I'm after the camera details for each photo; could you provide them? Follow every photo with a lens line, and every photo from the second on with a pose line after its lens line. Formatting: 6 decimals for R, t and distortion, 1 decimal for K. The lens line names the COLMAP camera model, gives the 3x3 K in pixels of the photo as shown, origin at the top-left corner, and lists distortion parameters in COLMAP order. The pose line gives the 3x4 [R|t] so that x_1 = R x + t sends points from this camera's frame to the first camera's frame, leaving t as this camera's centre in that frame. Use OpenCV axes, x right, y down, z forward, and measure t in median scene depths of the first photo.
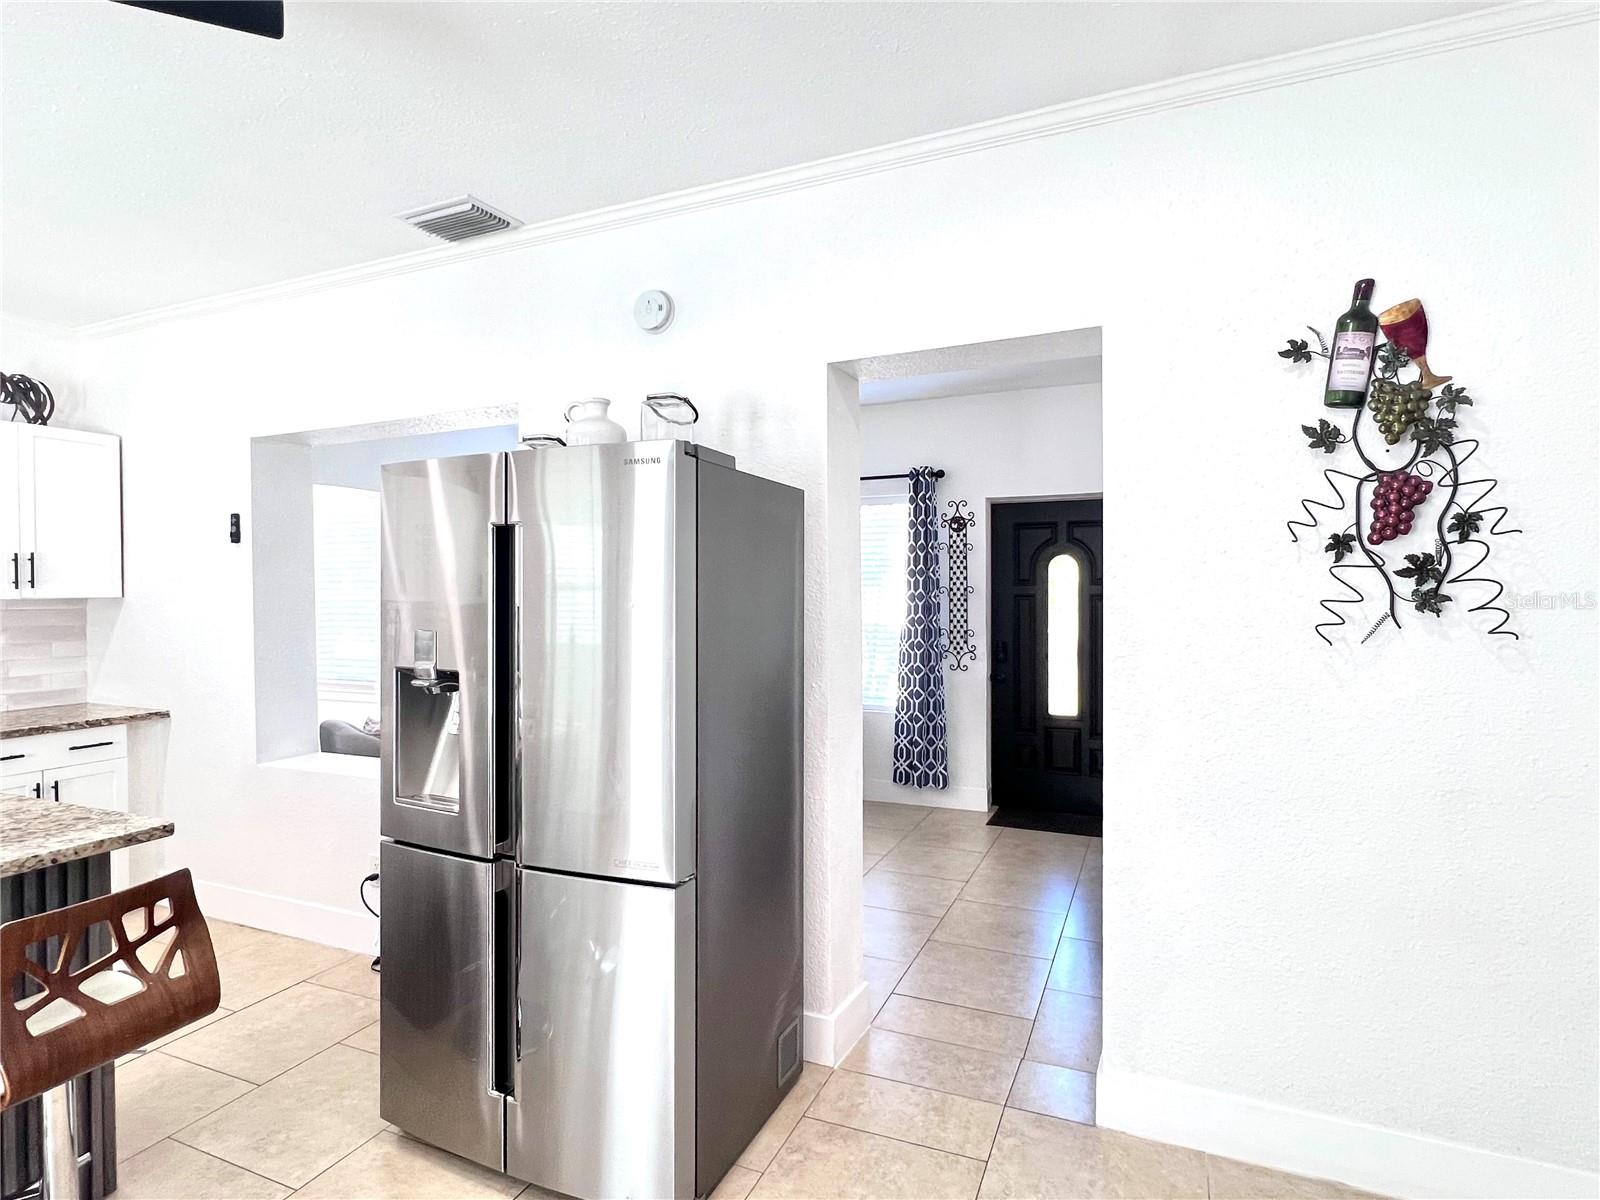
lens RADIAL K [[838.8, 0, 792.3], [0, 838.8, 599.6], [0, 0, 1]] dist [-0.003128, 0.000781]
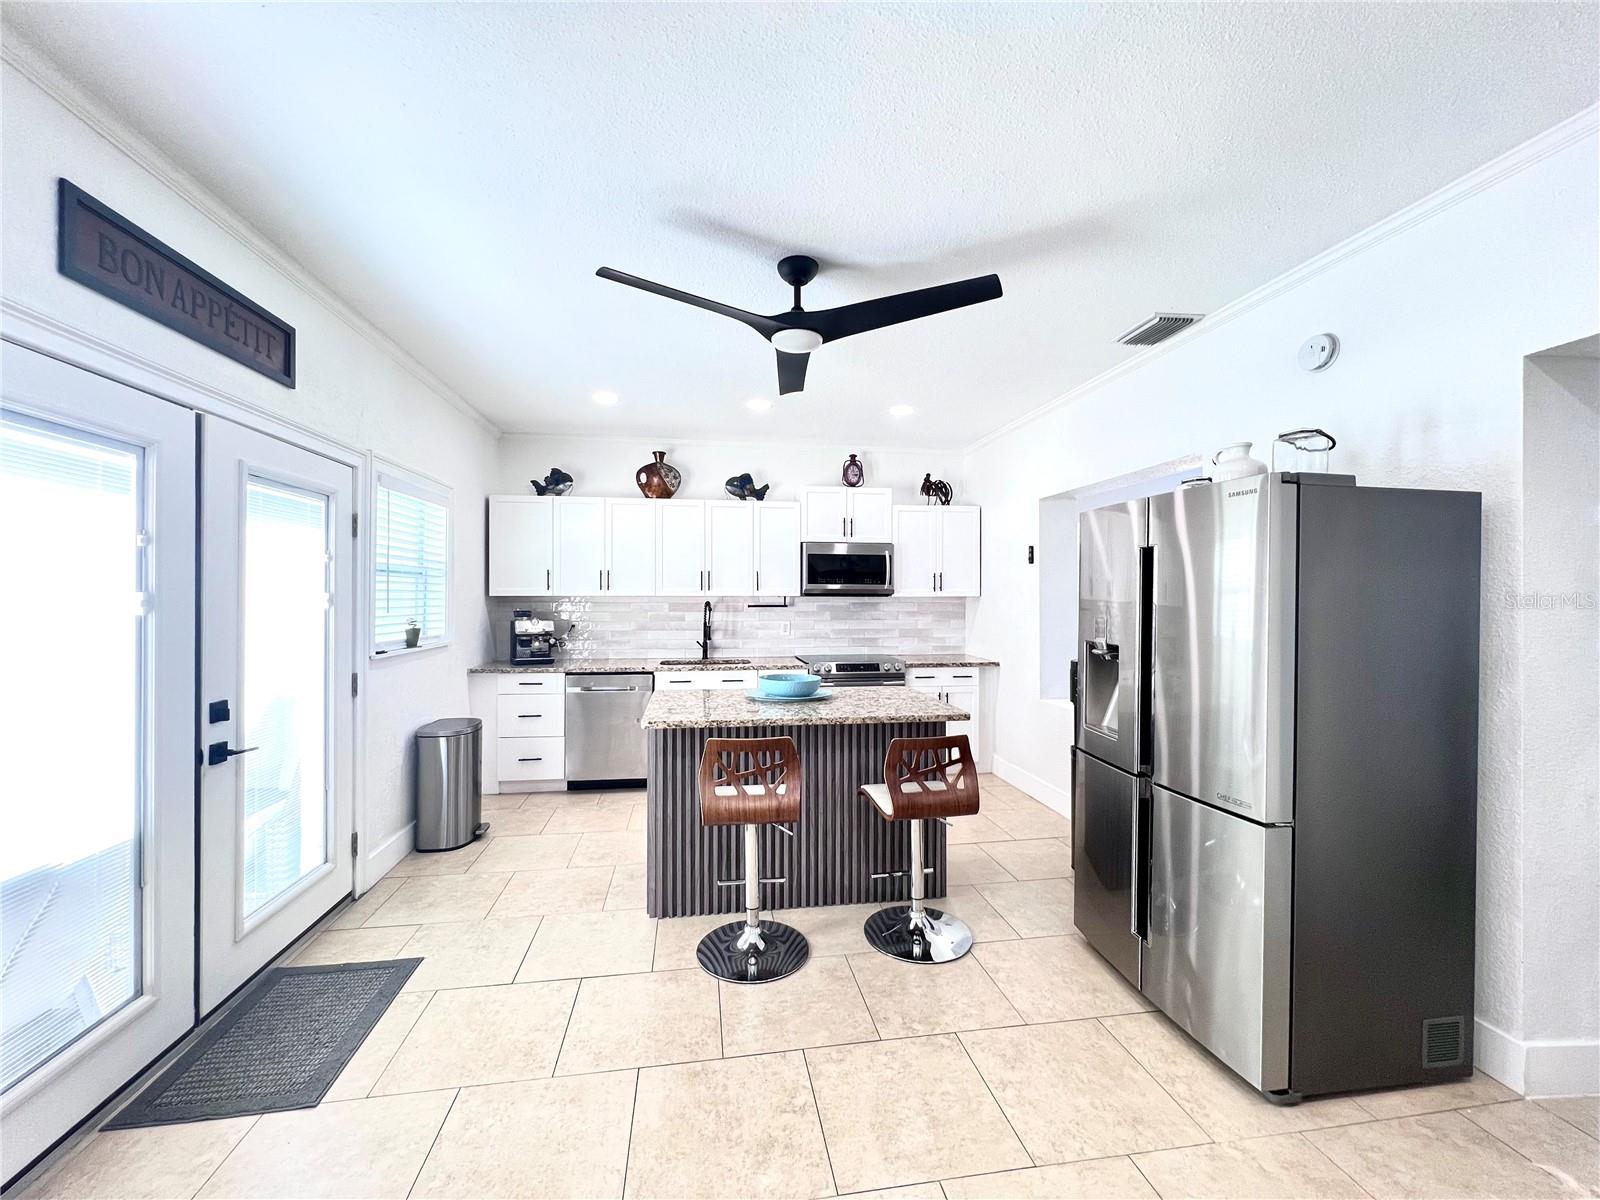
lens RADIAL K [[638.0, 0, 800.5], [0, 638.0, 599.6], [0, 0, 1]] dist [-0.004314, 0.000573]
pose [[0.540140, 0.012315, -0.841485, 0.098124], [-0.014422, 0.999882, 0.005376, 0.001889], [0.841452, 0.009232, 0.540254, -0.039167]]
